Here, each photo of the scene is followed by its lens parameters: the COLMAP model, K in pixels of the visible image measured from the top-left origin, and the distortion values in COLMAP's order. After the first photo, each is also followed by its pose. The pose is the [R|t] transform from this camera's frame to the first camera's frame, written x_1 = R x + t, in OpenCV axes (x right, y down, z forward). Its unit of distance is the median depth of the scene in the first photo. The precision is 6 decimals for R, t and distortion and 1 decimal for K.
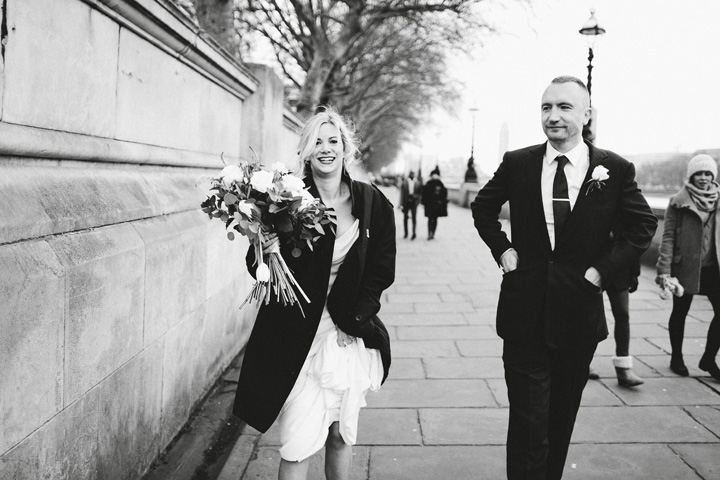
lens RADIAL K [[658.3, 0, 362.6], [0, 658.3, 247.6], [0, 0, 1]] dist [-0.024295, 0.004912]
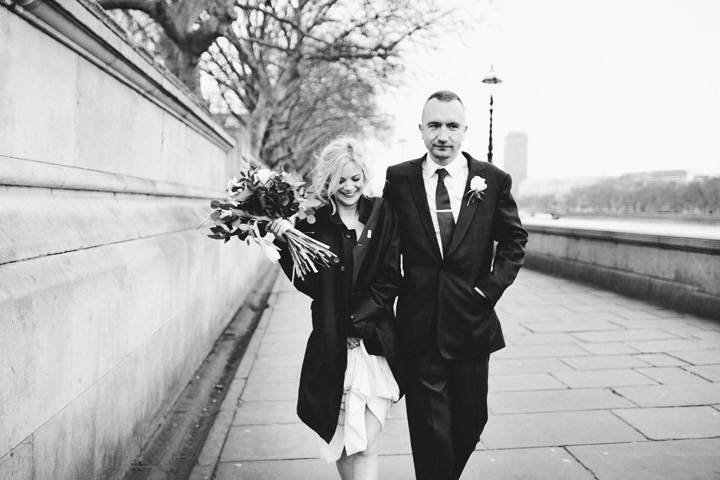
lens RADIAL K [[699.2, 0, 357.1], [0, 699.2, 238.9], [0, 0, 1]] dist [-0.006862, 0.000000]
pose [[0.996235, -0.016116, 0.085177, -0.010409], [0.020842, 0.998275, -0.054893, 0.021309], [-0.084146, 0.056462, 0.994853, -0.198587]]
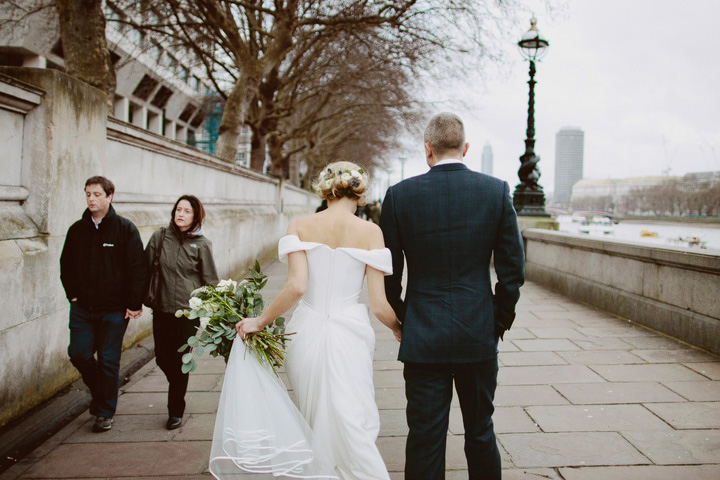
lens RADIAL K [[699.2, 0, 377.1], [0, 699.2, 238.6], [0, 0, 1]] dist [-0.006862, 0.000000]
pose [[0.999170, -0.009793, 0.039539, 0.075351], [0.012078, 0.998245, -0.057968, -0.006534], [-0.038902, 0.058397, 0.997535, 0.049433]]
